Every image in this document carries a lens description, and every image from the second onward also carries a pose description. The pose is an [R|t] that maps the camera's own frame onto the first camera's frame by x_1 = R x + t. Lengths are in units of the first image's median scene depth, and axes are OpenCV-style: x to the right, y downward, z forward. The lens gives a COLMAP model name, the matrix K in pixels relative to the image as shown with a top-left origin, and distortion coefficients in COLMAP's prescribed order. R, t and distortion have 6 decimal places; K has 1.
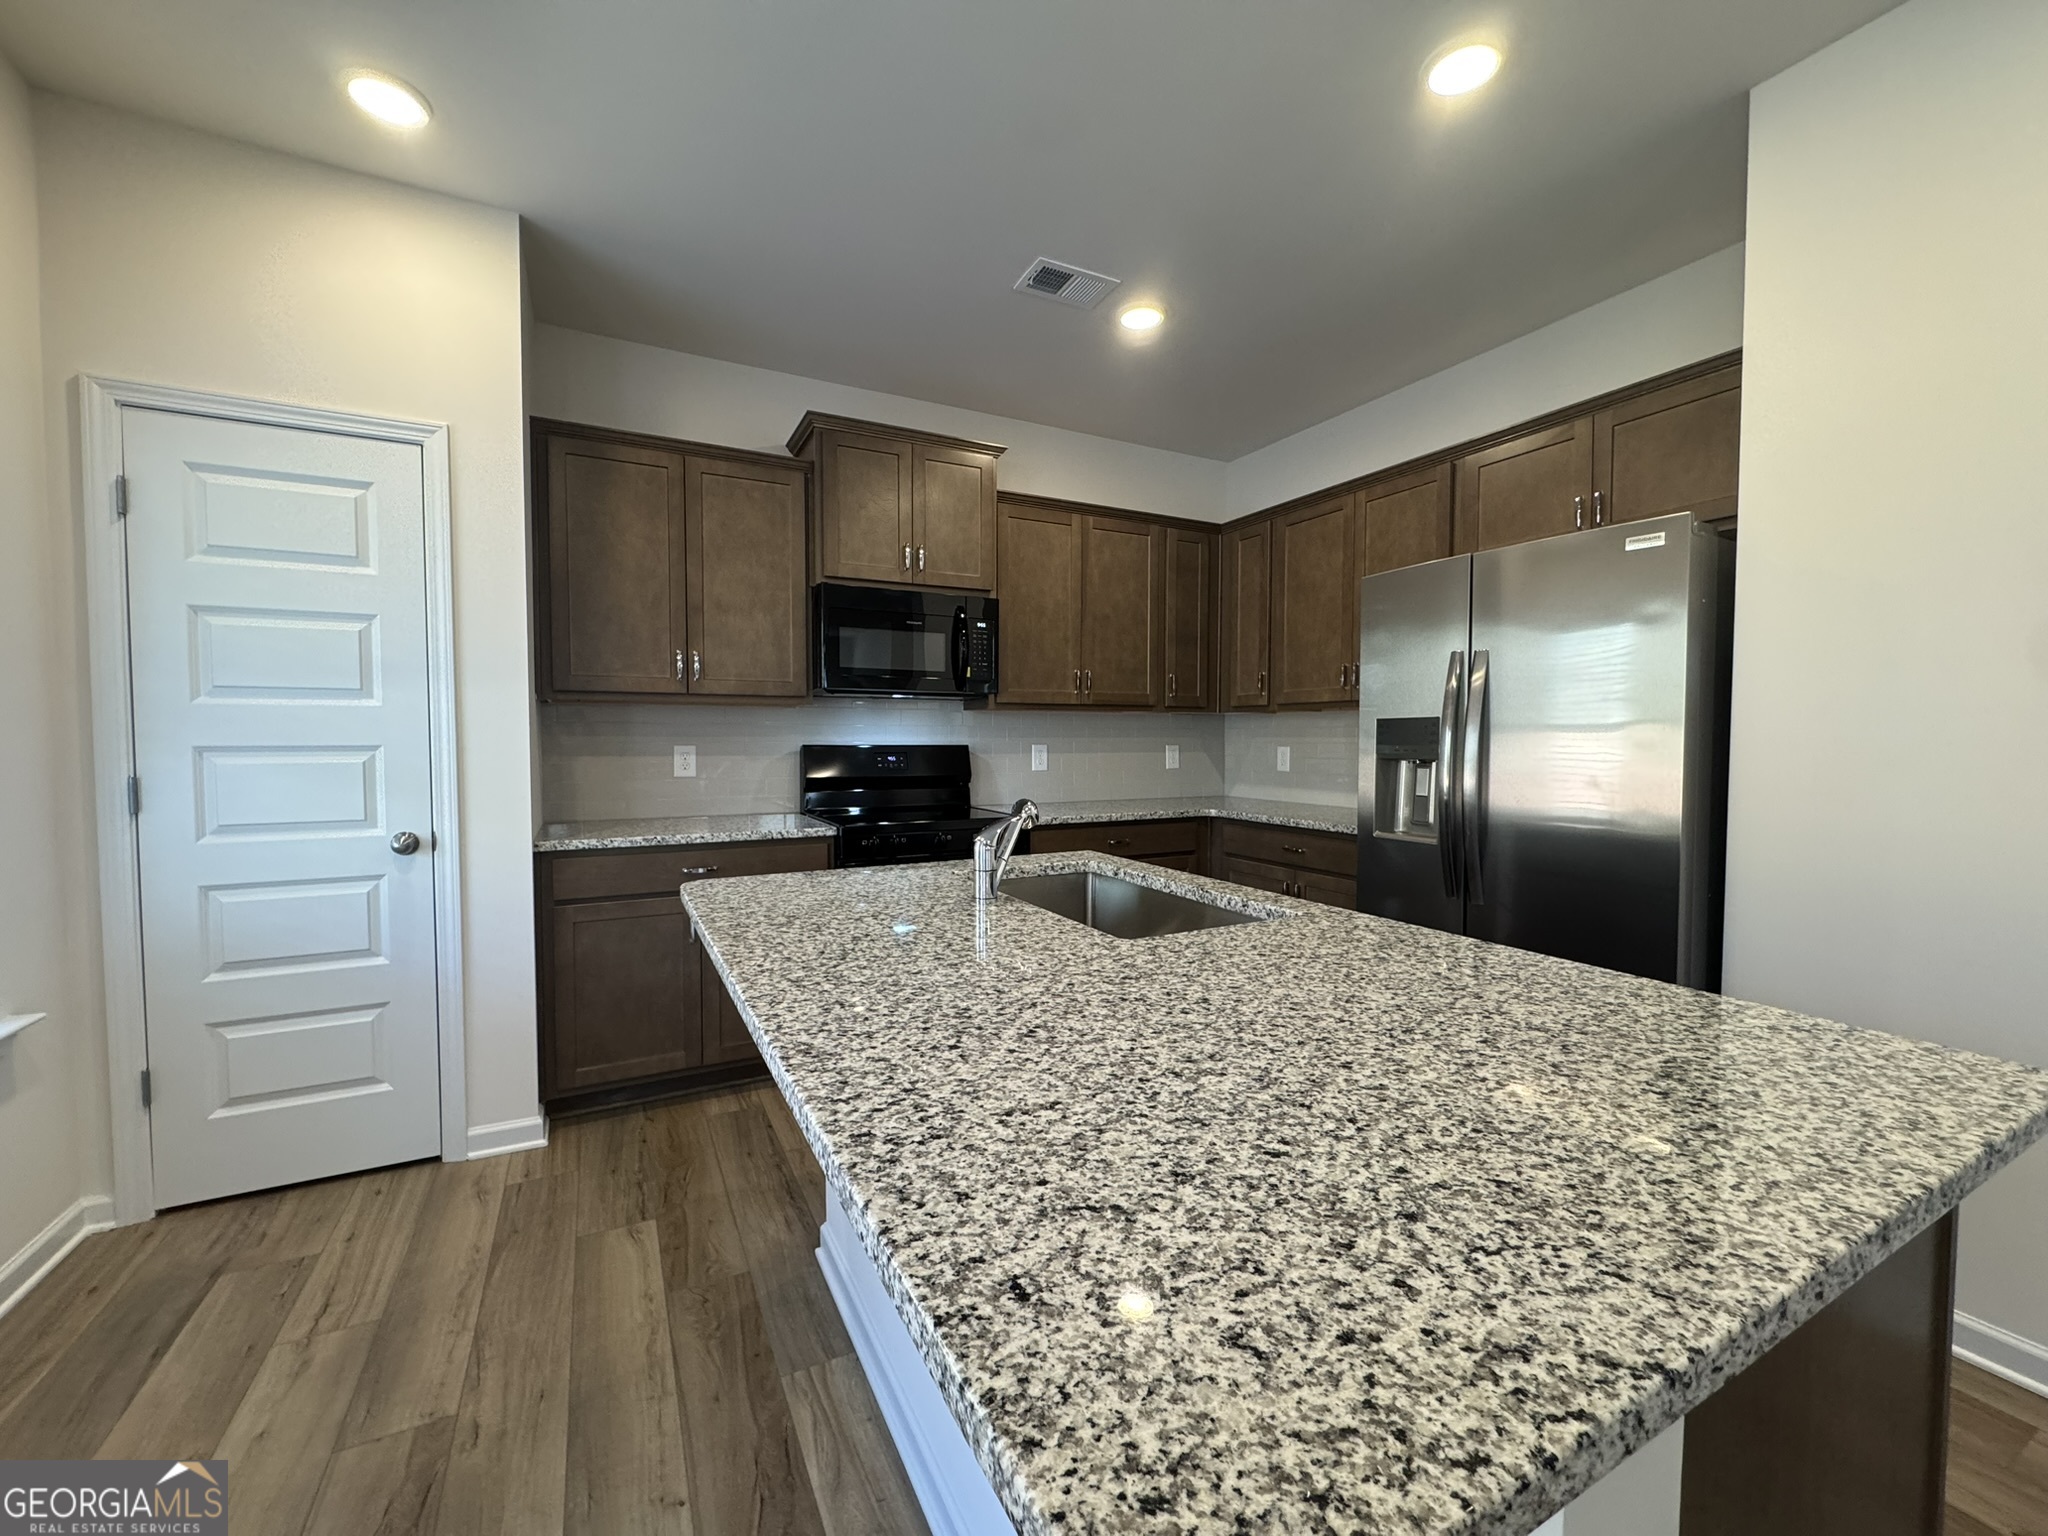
lens RADIAL K [[817.7, 0, 1021.5], [0, 817.7, 768.3], [0, 0, 1]] dist [-0.004204, 0.000357]
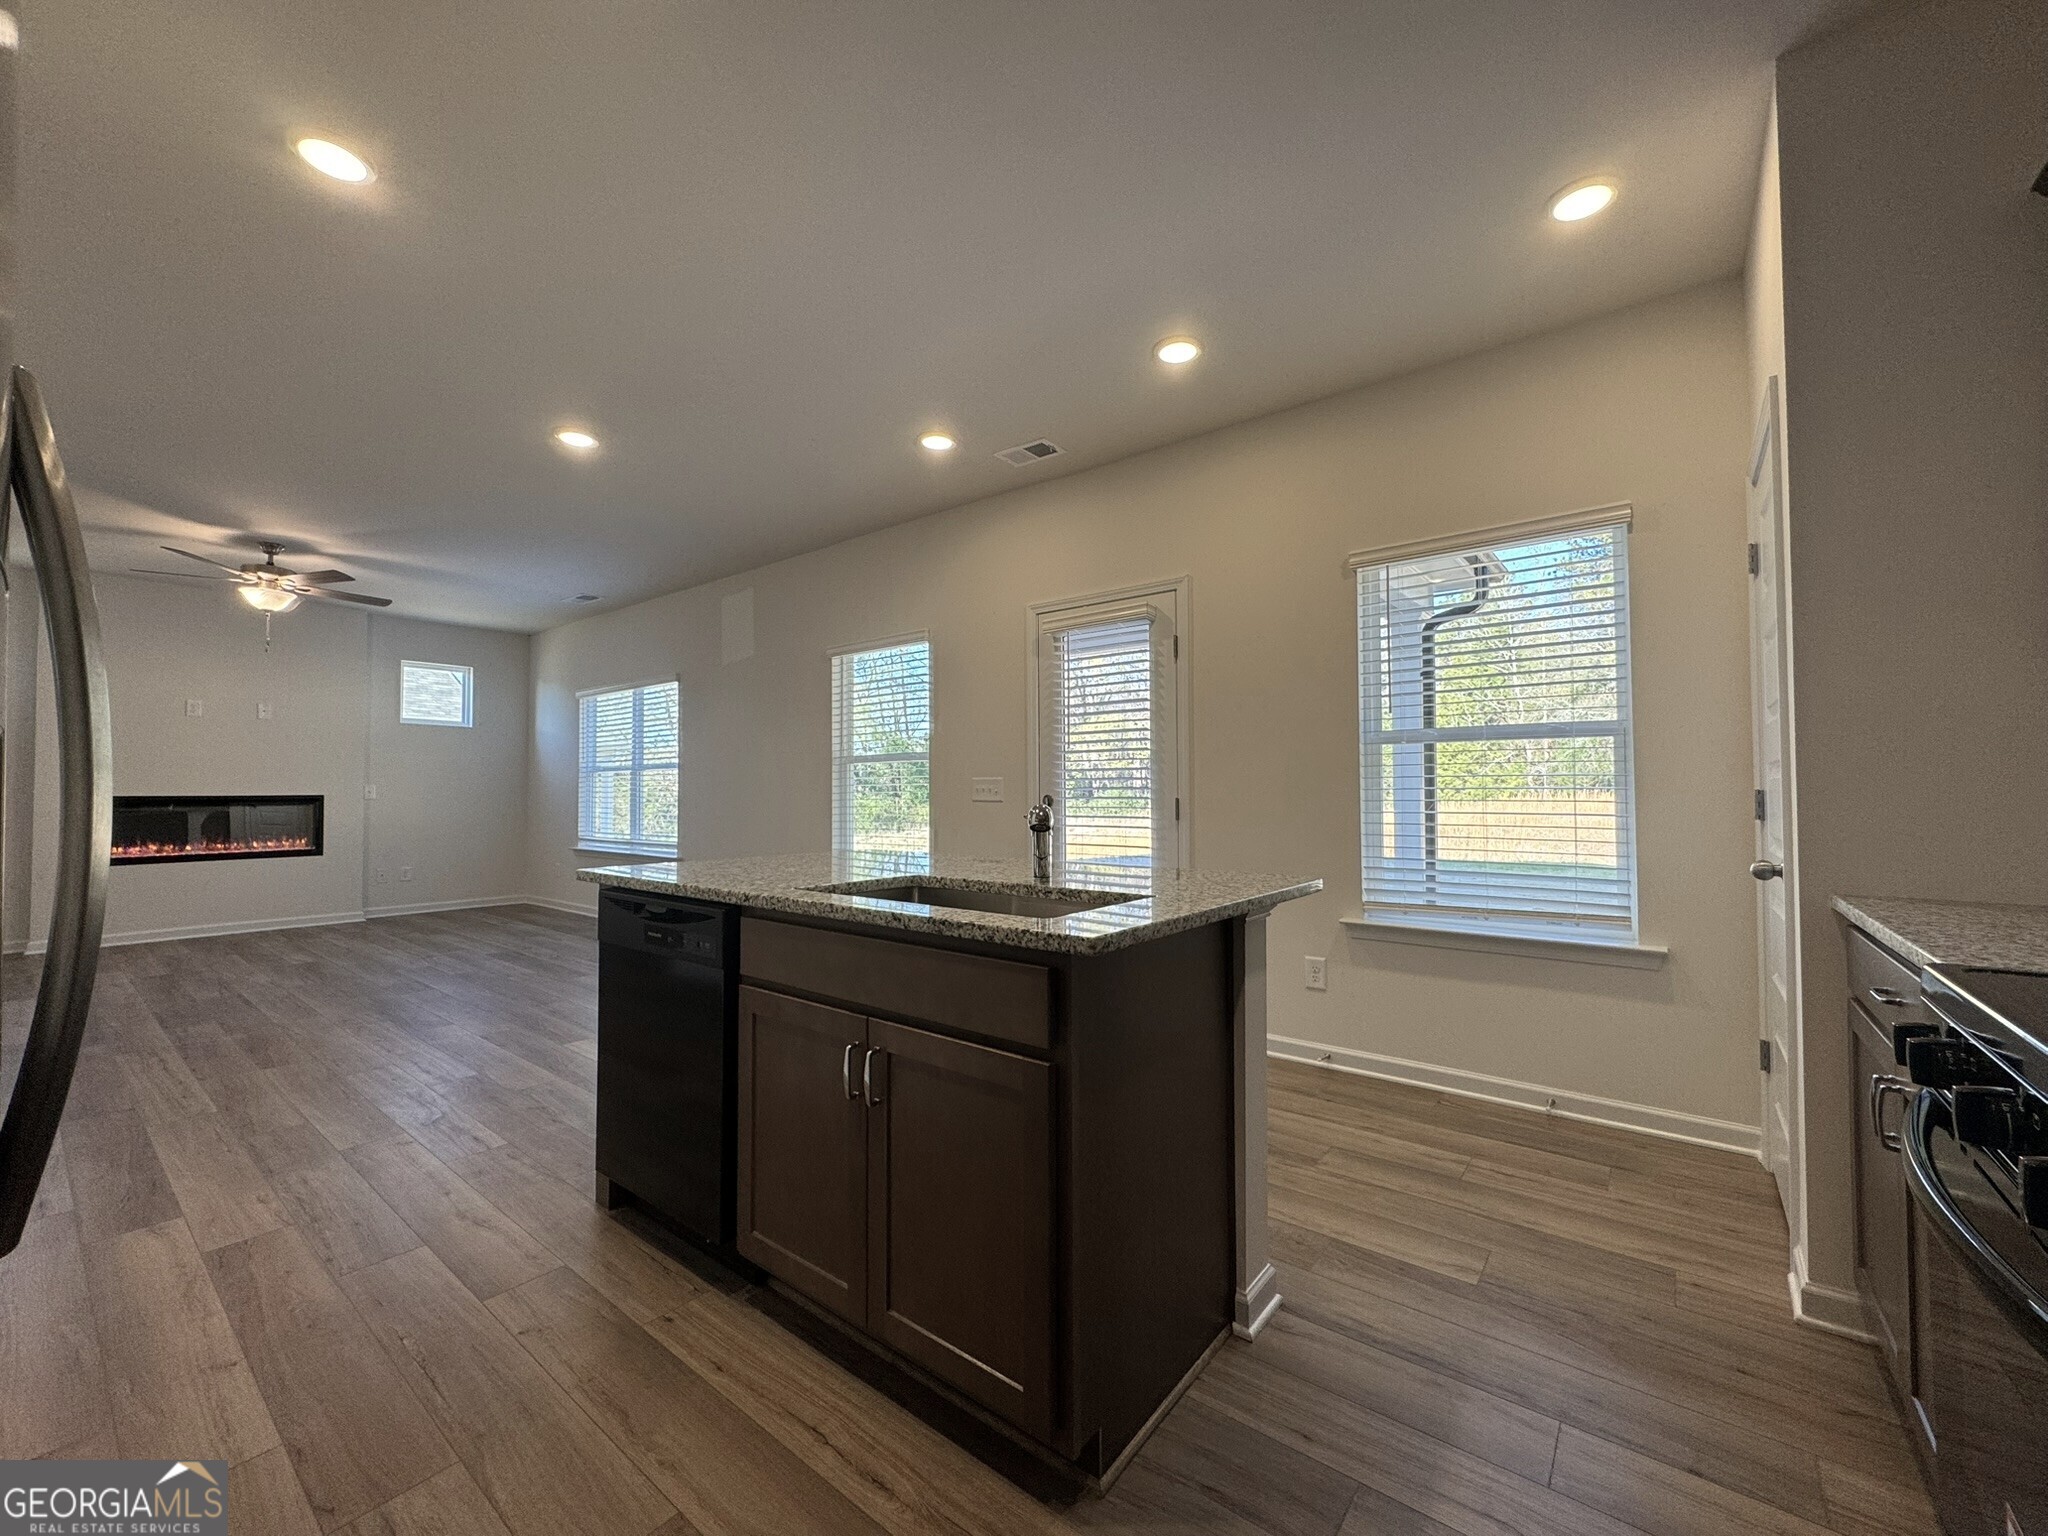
lens RADIAL K [[817.7, 0, 1024.1], [0, 817.7, 770.1], [0, 0, 1]] dist [-0.004204, 0.000357]
pose [[-0.912025, -0.008532, -0.410047, 0.247750], [-0.013678, 0.999860, 0.009618, -0.007819], [0.409907, 0.014380, -0.912014, 1.061189]]
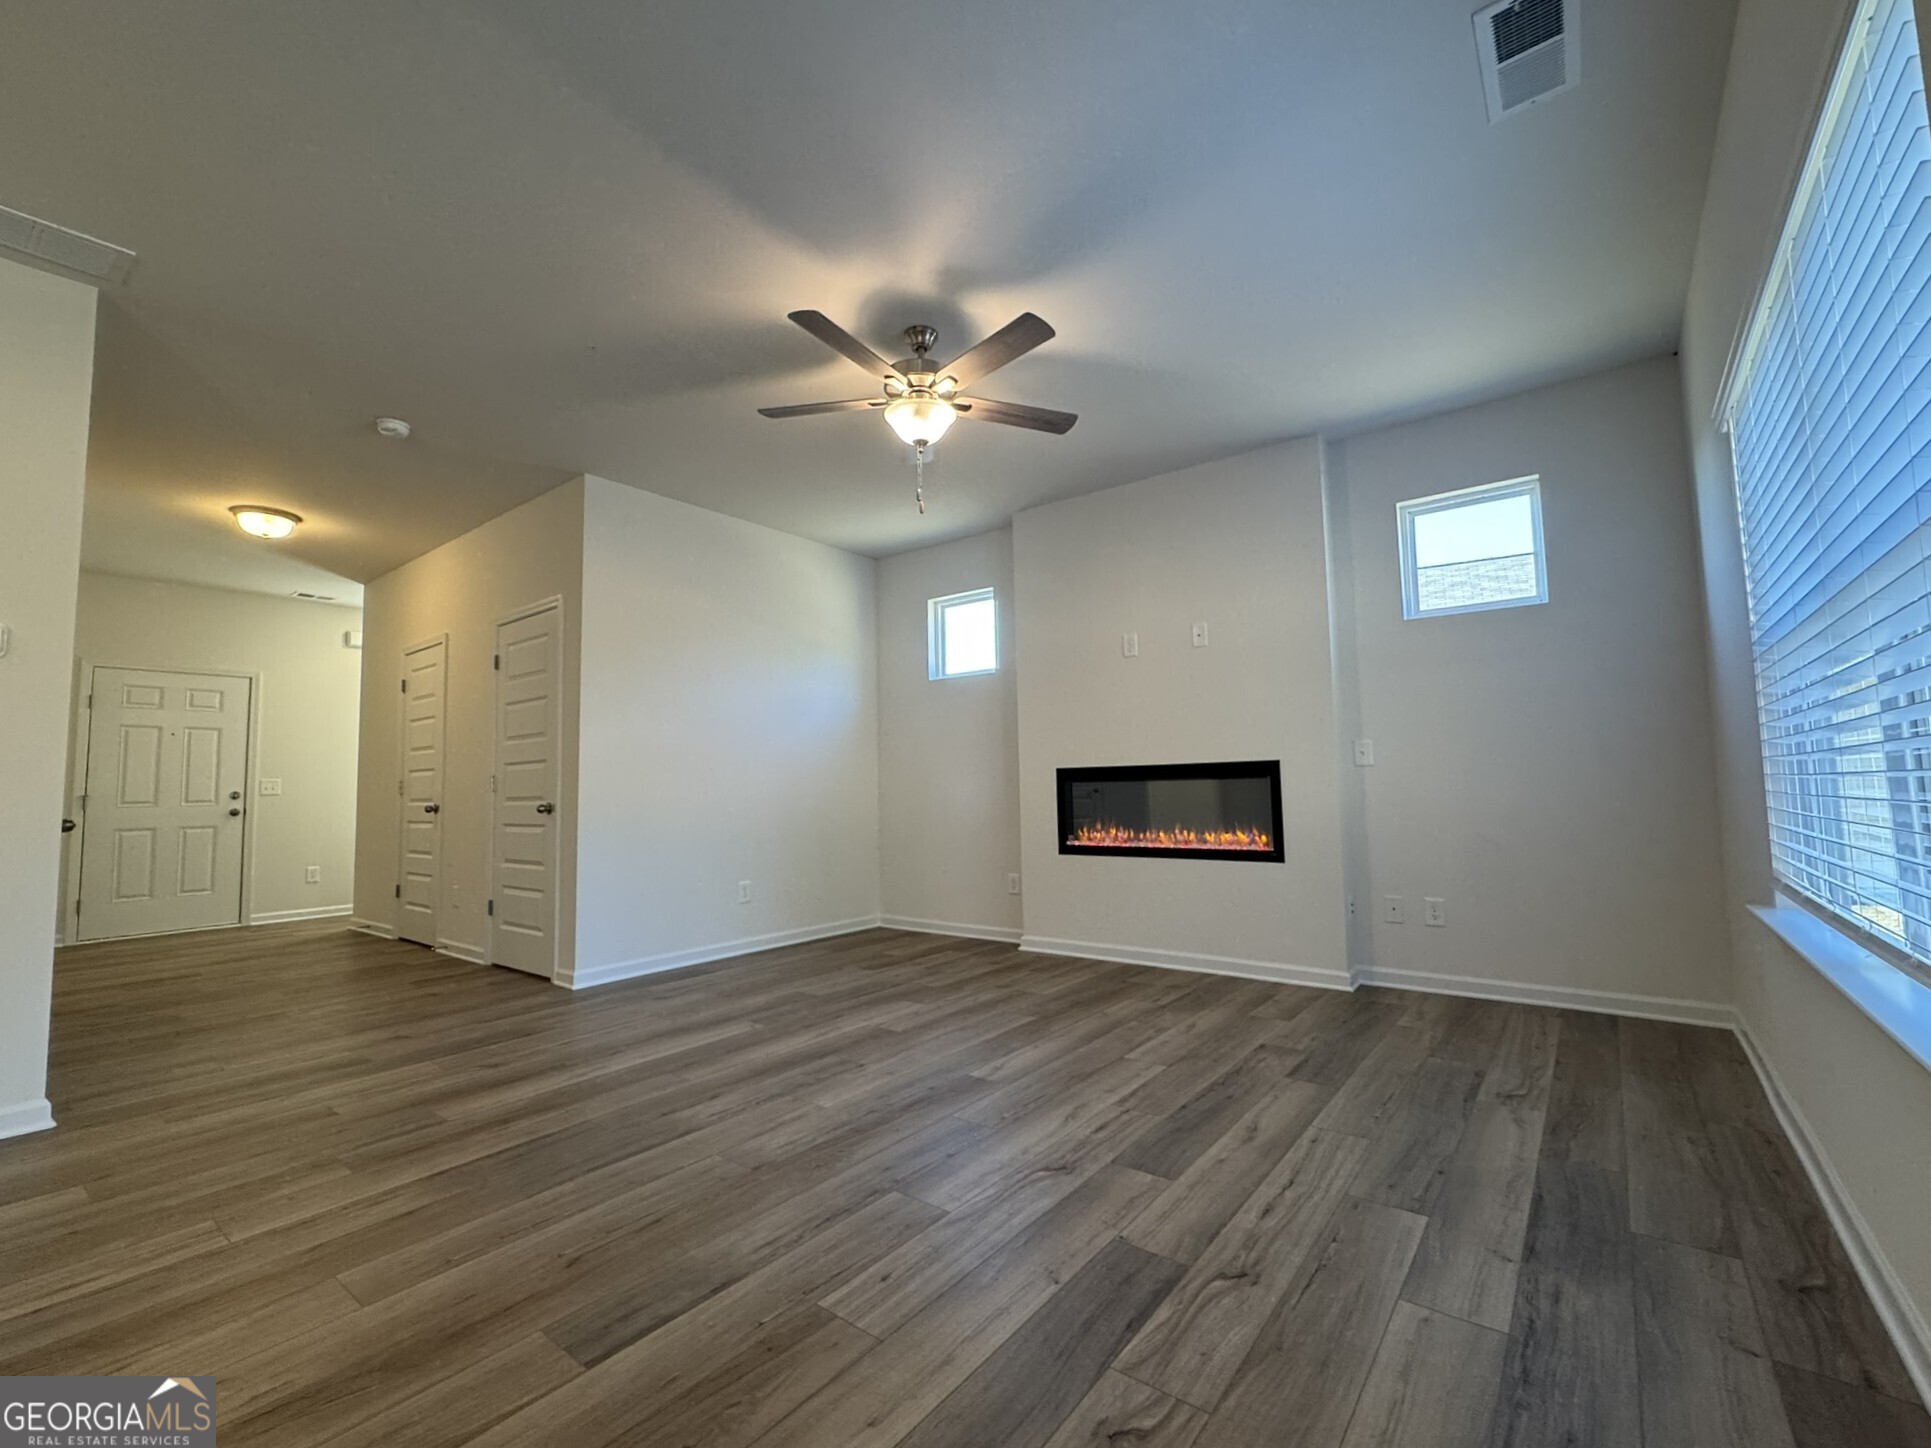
lens RADIAL K [[819.8, 0, 970.0], [0, 819.8, 734.4], [0, 0, 1]] dist [-0.010683, 0.000448]
pose [[-0.428684, 0.066563, 0.900999, 0.096267], [0.055825, 0.997328, -0.047119, 0.100335], [-0.901728, 0.030099, -0.431254, -0.722939]]
